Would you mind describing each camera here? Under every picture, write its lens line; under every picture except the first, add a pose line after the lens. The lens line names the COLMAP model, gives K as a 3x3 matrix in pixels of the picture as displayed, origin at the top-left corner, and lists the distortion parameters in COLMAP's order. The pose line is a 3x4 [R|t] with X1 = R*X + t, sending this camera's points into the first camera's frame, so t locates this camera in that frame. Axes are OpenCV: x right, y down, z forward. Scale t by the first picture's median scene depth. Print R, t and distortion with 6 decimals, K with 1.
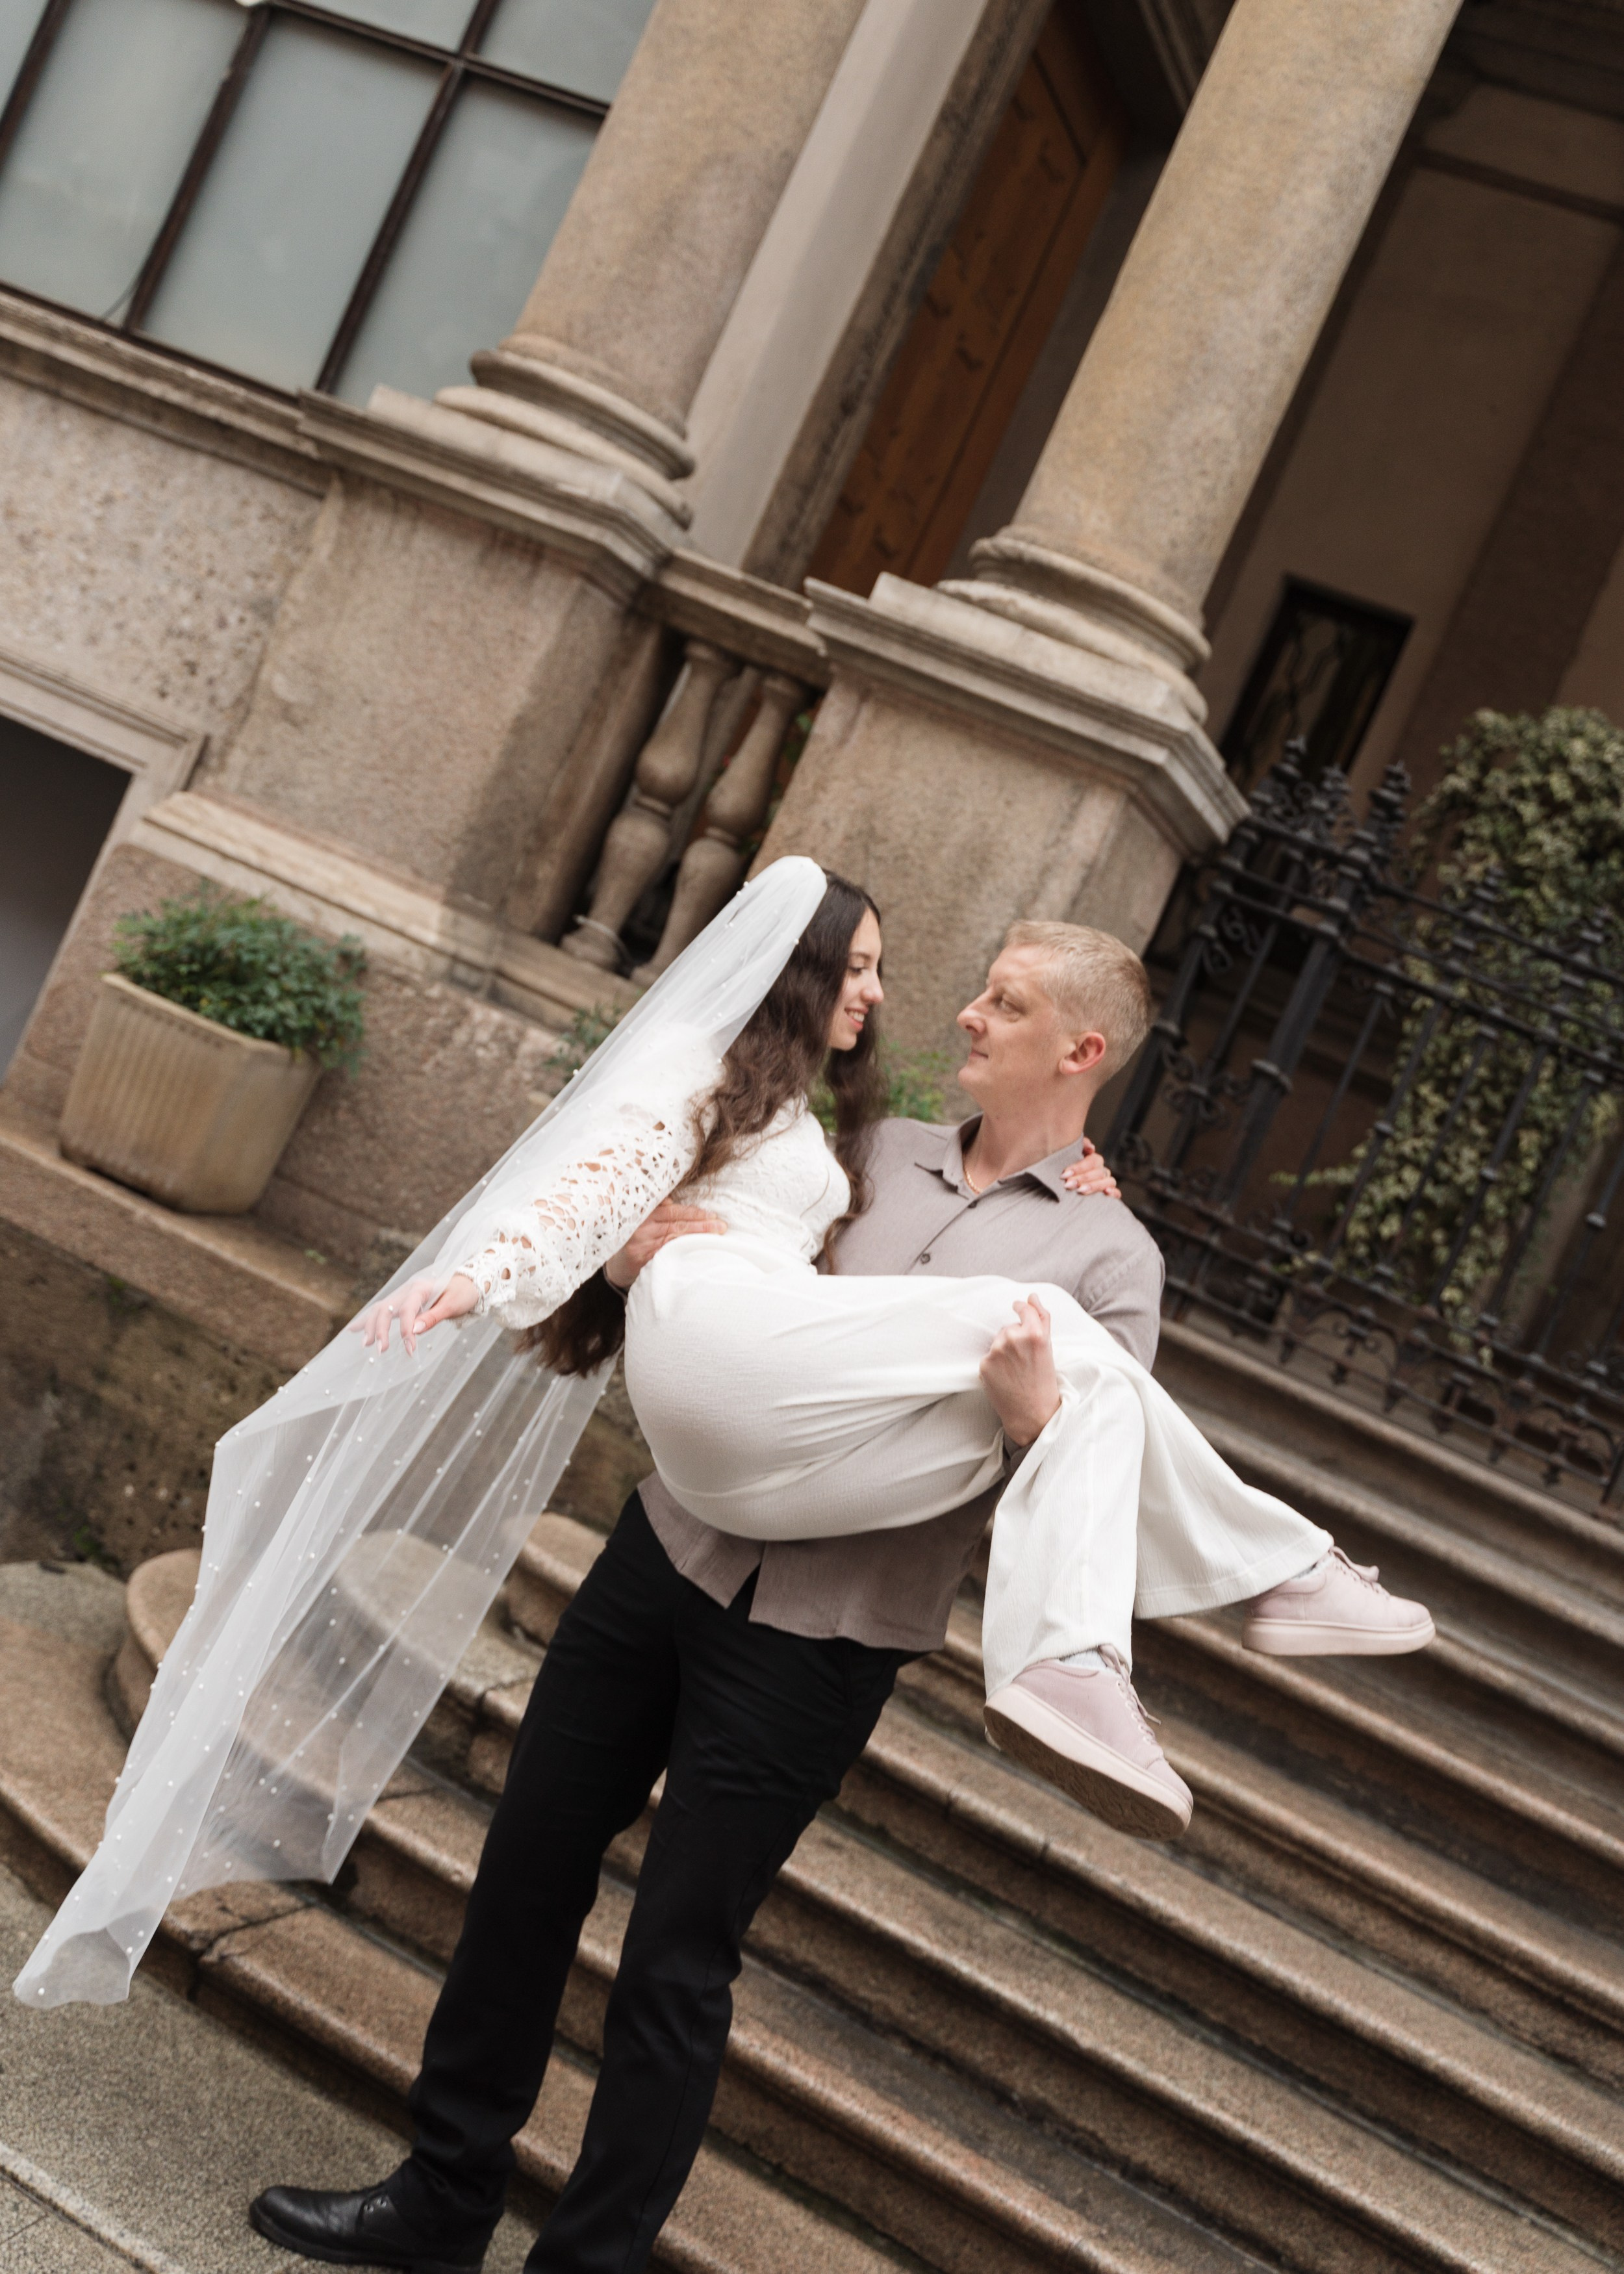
lens RADIAL K [[2956.9, 0, 814.9], [0, 2956.9, 988.6], [0, 0, 1]] dist [0.022508, -0.071503]
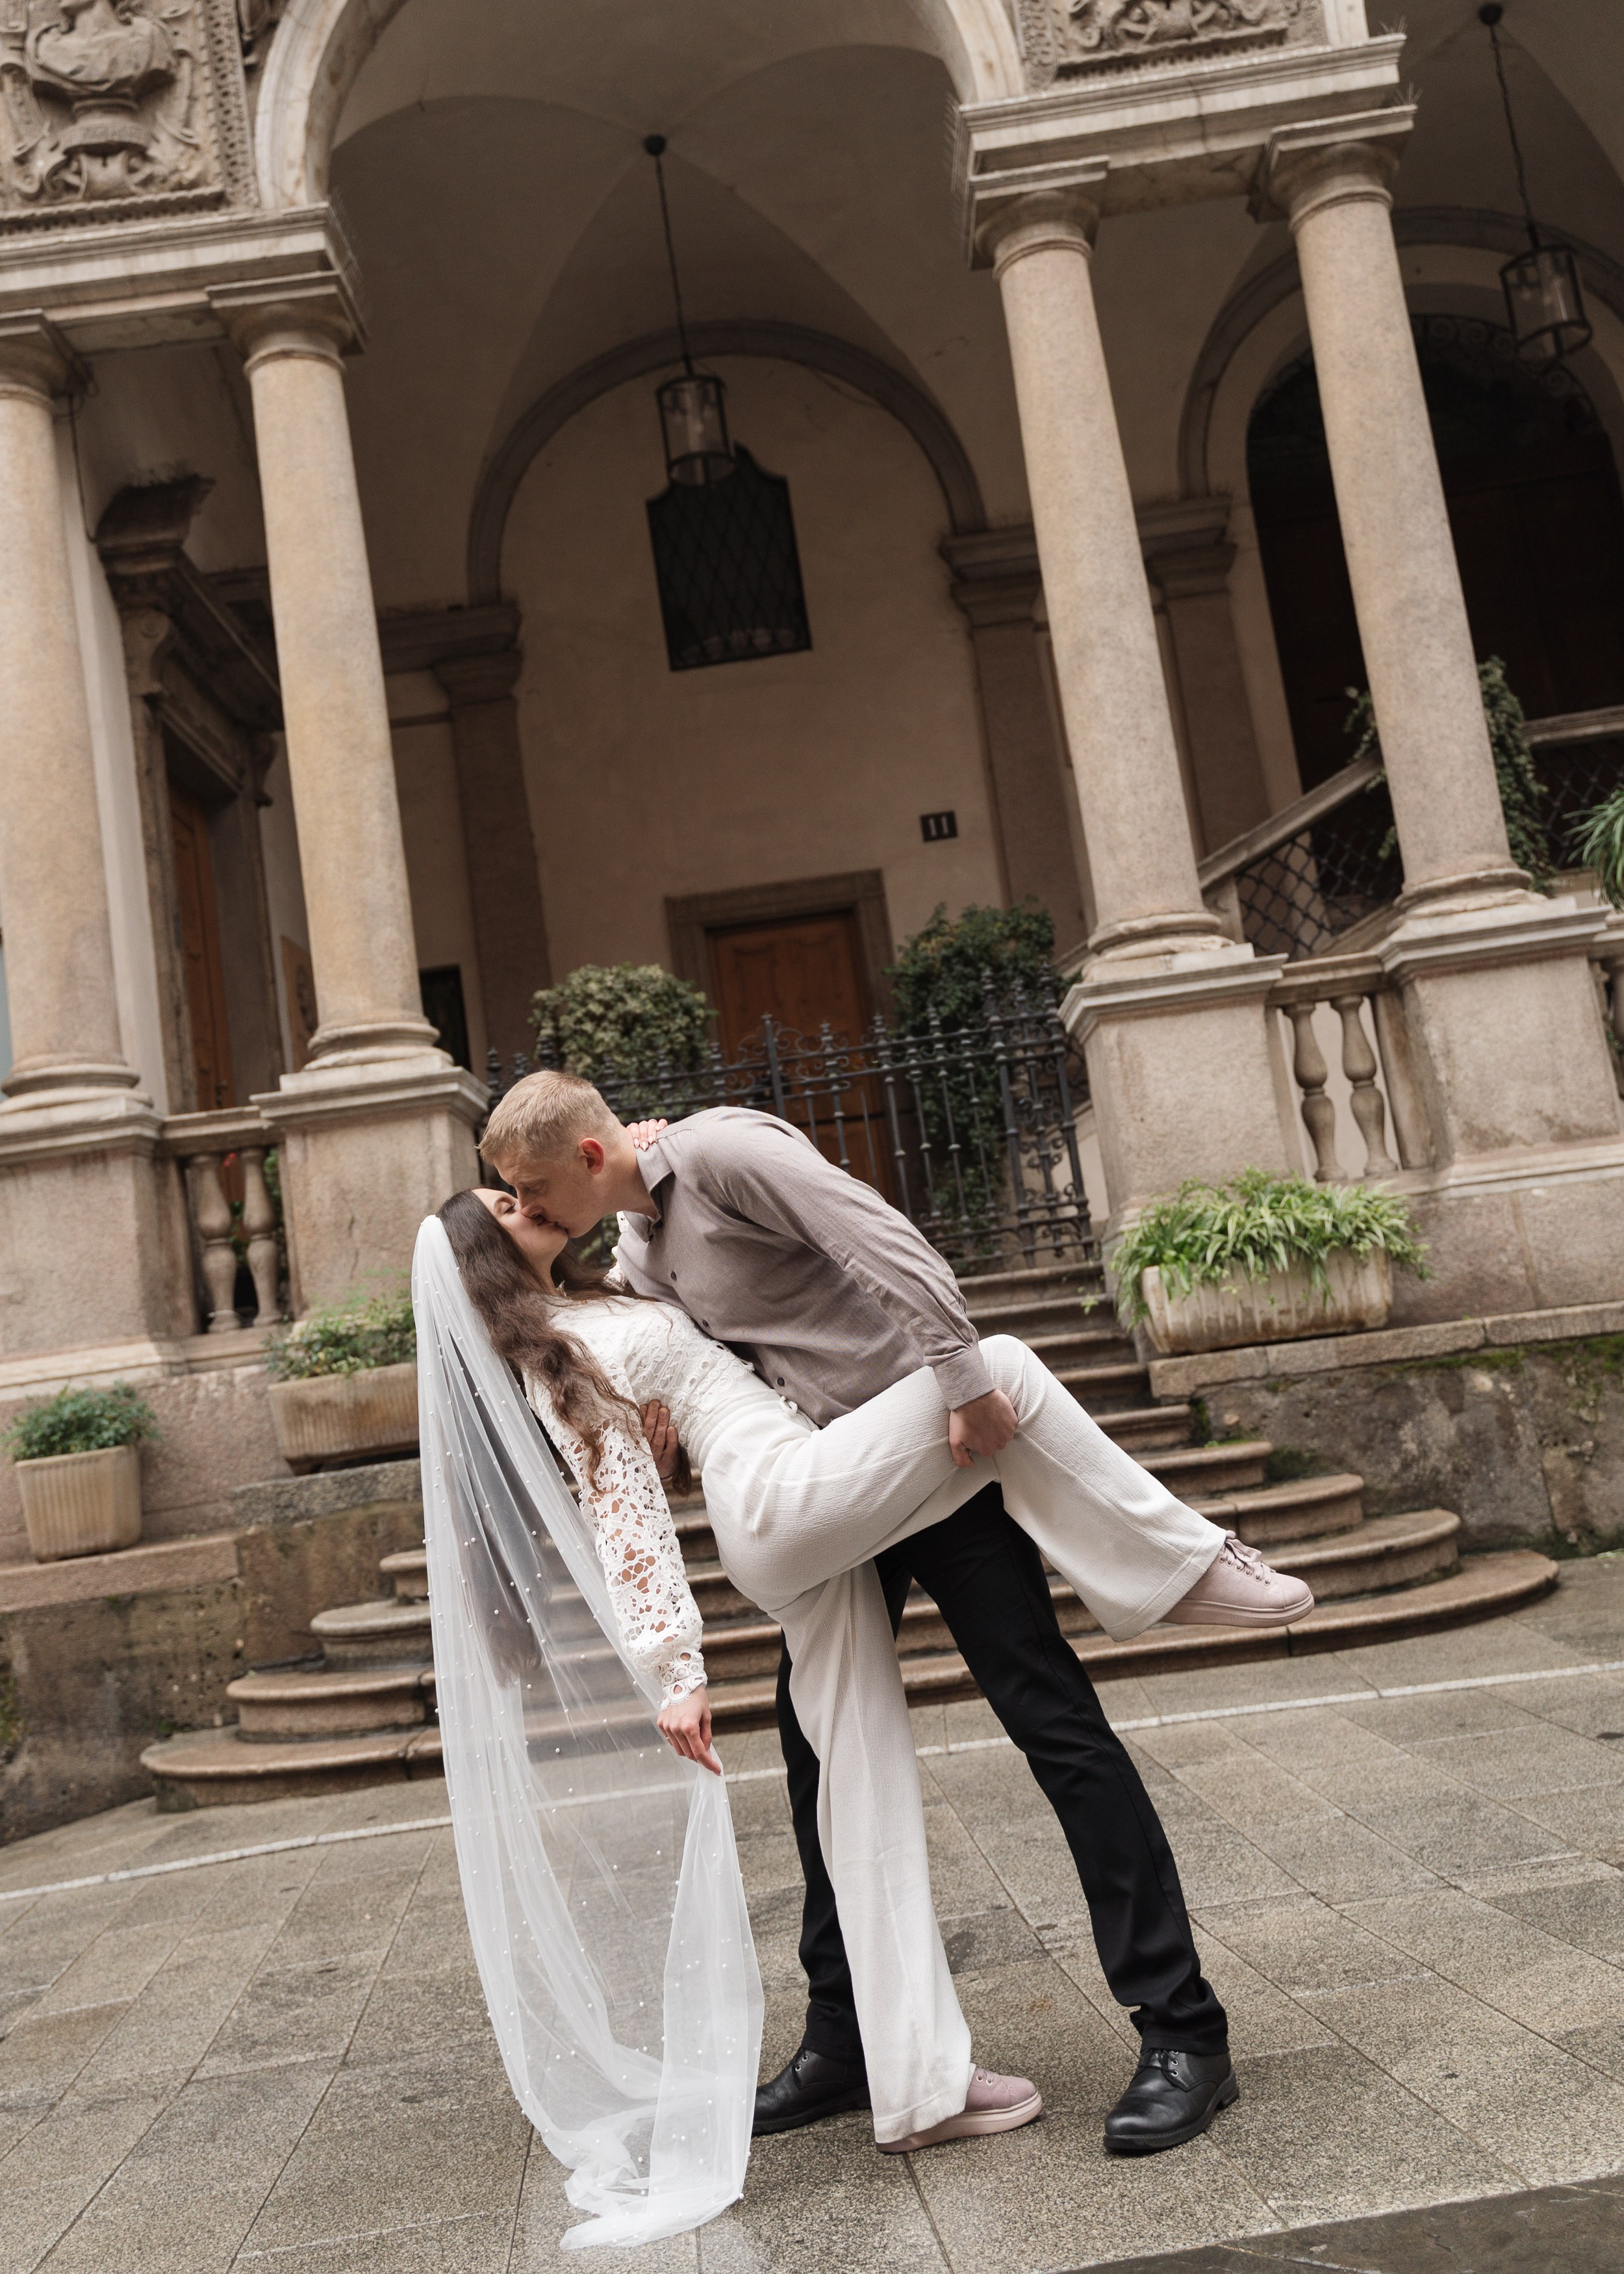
lens RADIAL K [[2524.5, 0, 812.0], [0, 2524.5, 1137.0], [0, 0, 1]] dist [0.191031, -0.186450]
pose [[0.801694, -0.489744, 0.342692, -0.284753], [0.503271, 0.862372, 0.055072, -0.018714], [-0.322499, 0.128317, 0.937832, -0.685338]]
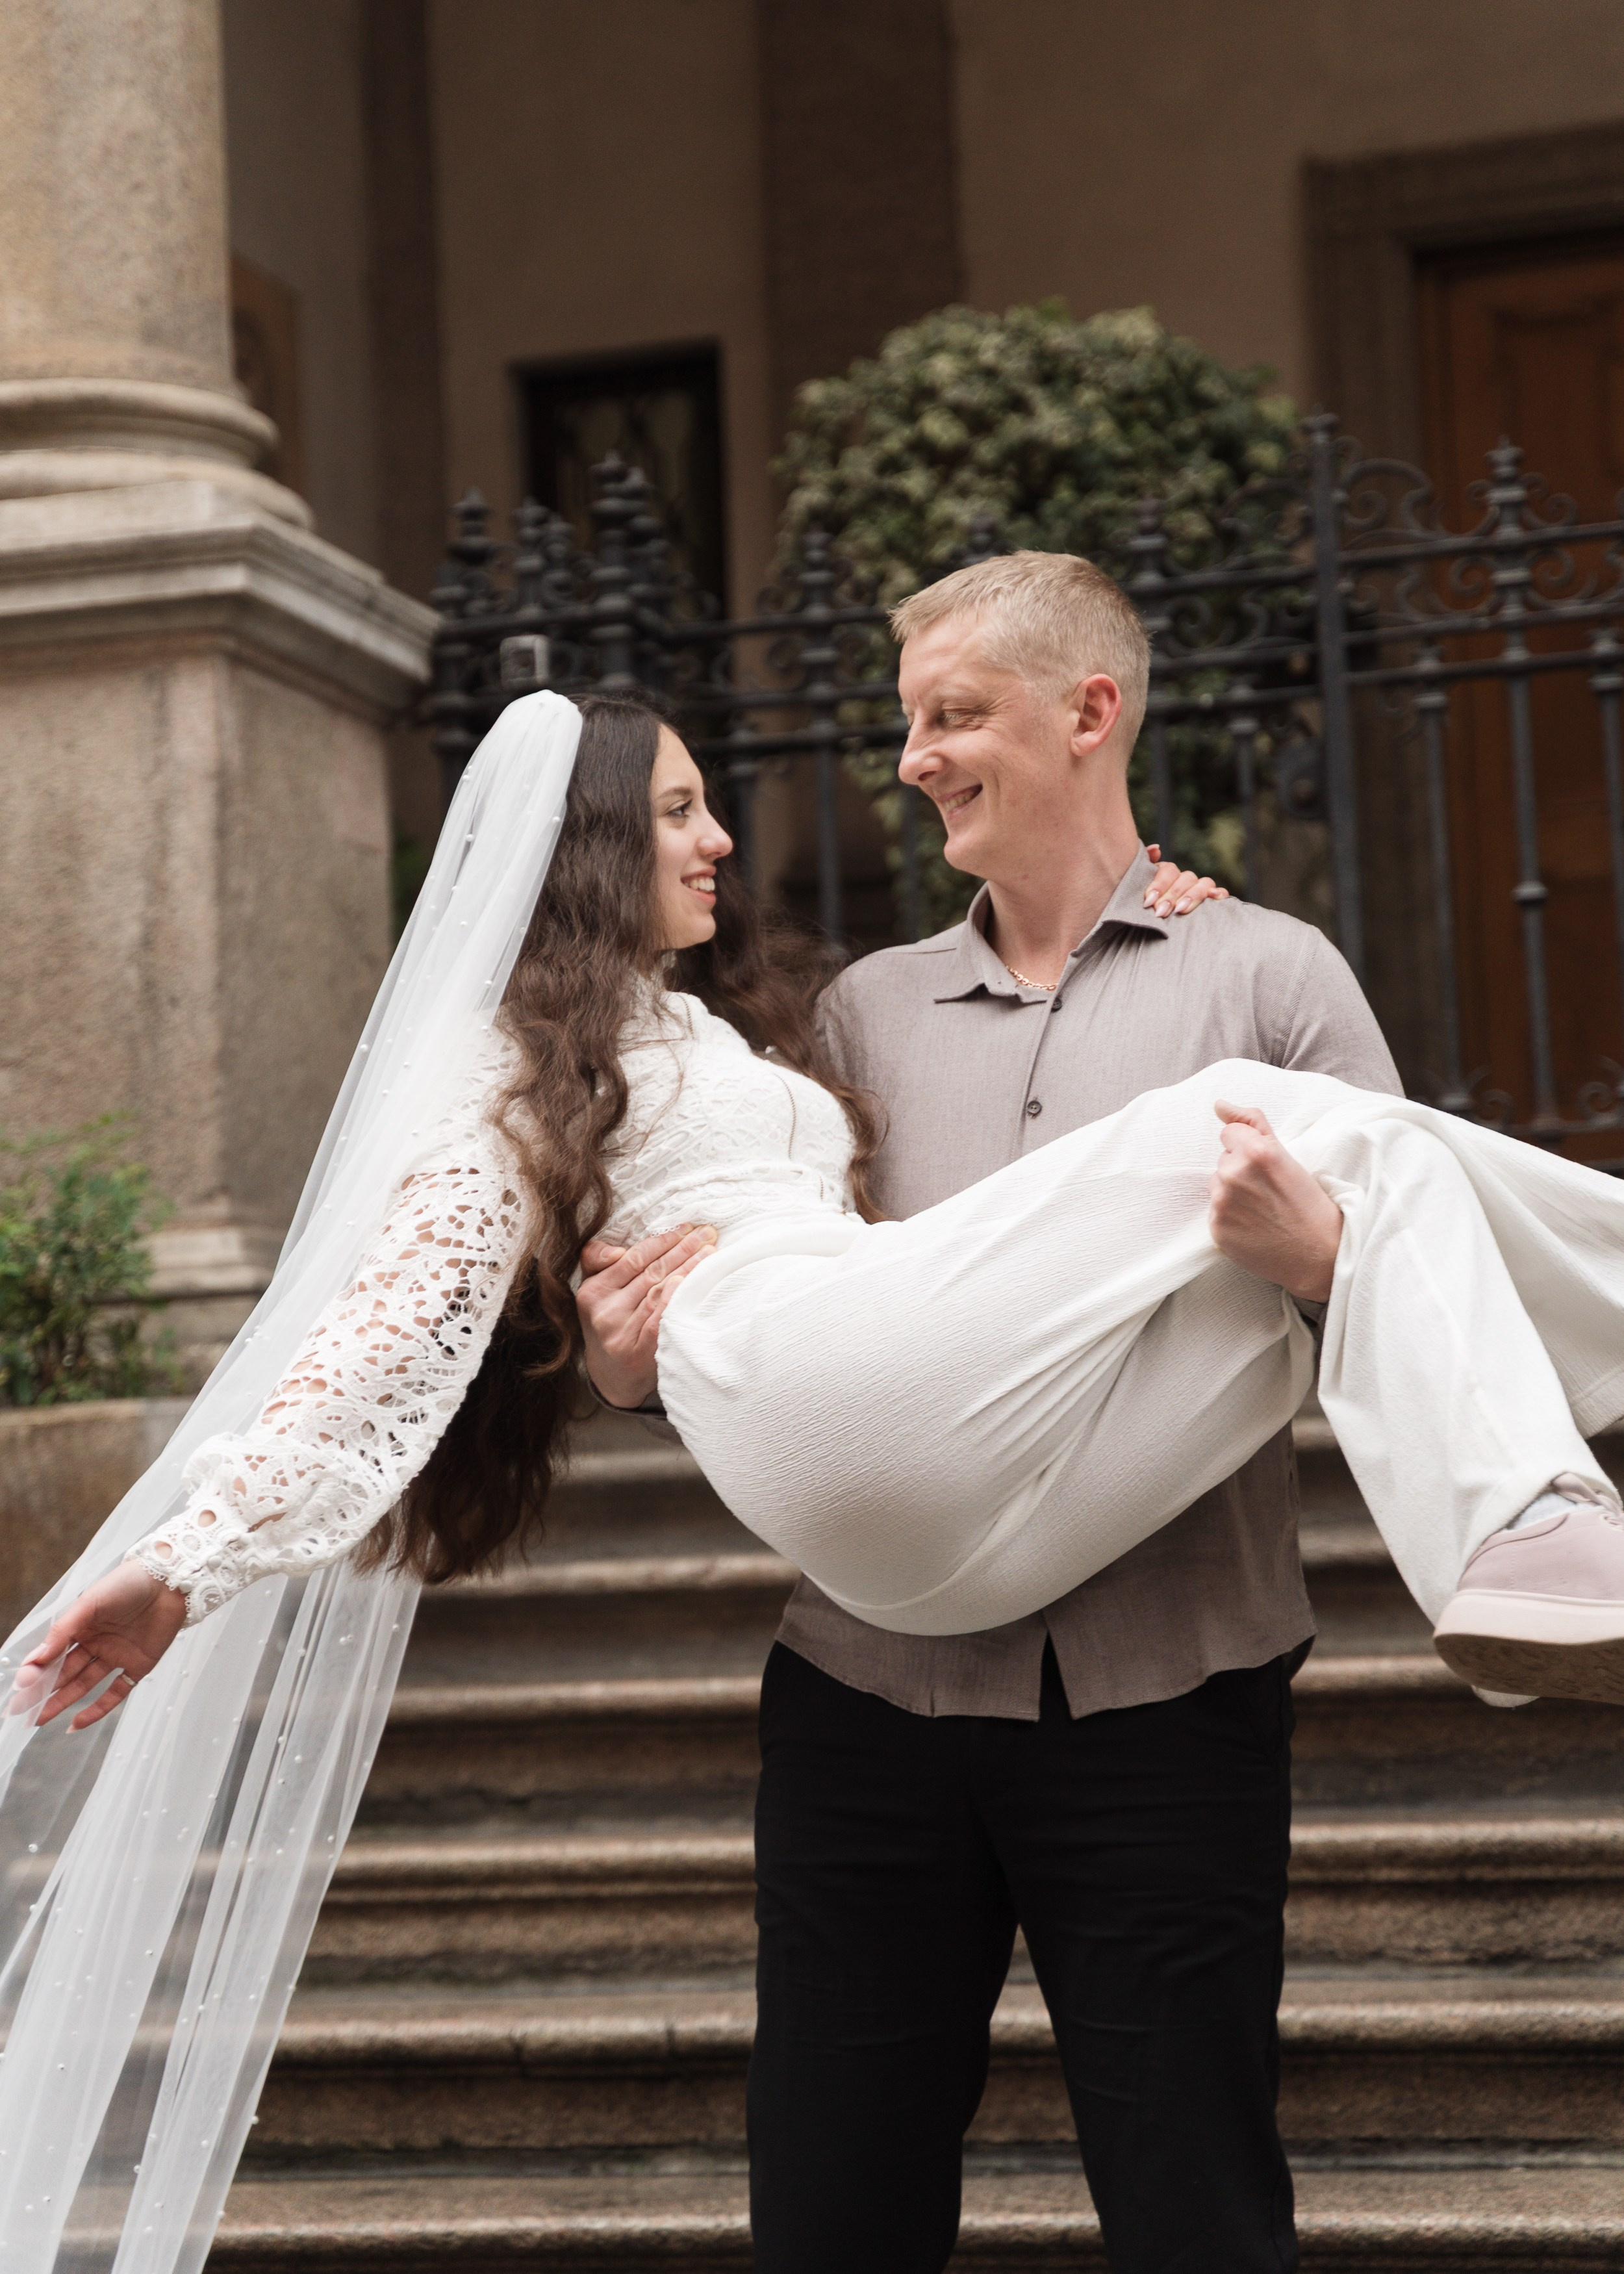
lens RADIAL K [[5113.0, 0, 751.7], [0, 5113.0, 1134.5], [0, 0, 1]] dist [0.249504, -0.525769]
pose [[0.893275, -0.443860, 0.071049, 0.076046], [0.448104, 0.891779, -0.062716, 0.146368], [-0.035523, 0.087860, 0.995499, -0.138418]]
